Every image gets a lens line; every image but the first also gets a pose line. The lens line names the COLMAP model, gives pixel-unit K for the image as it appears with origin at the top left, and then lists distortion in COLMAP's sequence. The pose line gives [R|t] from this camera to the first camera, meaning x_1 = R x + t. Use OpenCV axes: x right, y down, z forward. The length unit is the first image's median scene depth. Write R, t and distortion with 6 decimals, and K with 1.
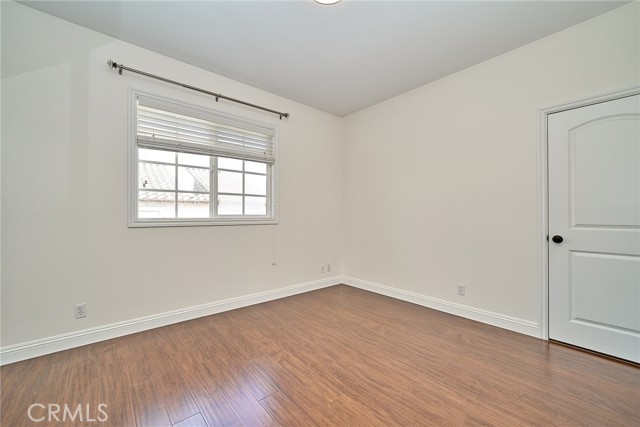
lens RADIAL K [[249.6, 0, 336.4], [0, 249.6, 218.6], [0, 0, 1]] dist [-0.047537, 0.010135]
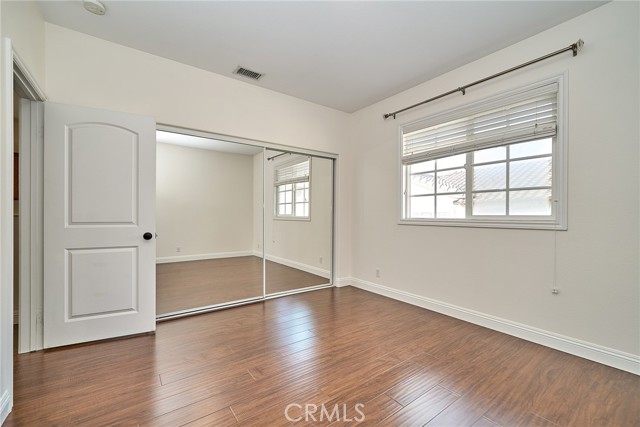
lens RADIAL K [[264.0, 0, 320.1], [0, 264.0, 217.5], [0, 0, 1]] dist [-0.000192, 0.000058]
pose [[-0.100646, 0.011179, -0.994859, 0.570563], [-0.016144, 0.999787, 0.012867, -0.011453], [0.994791, 0.017356, -0.100444, 0.553922]]
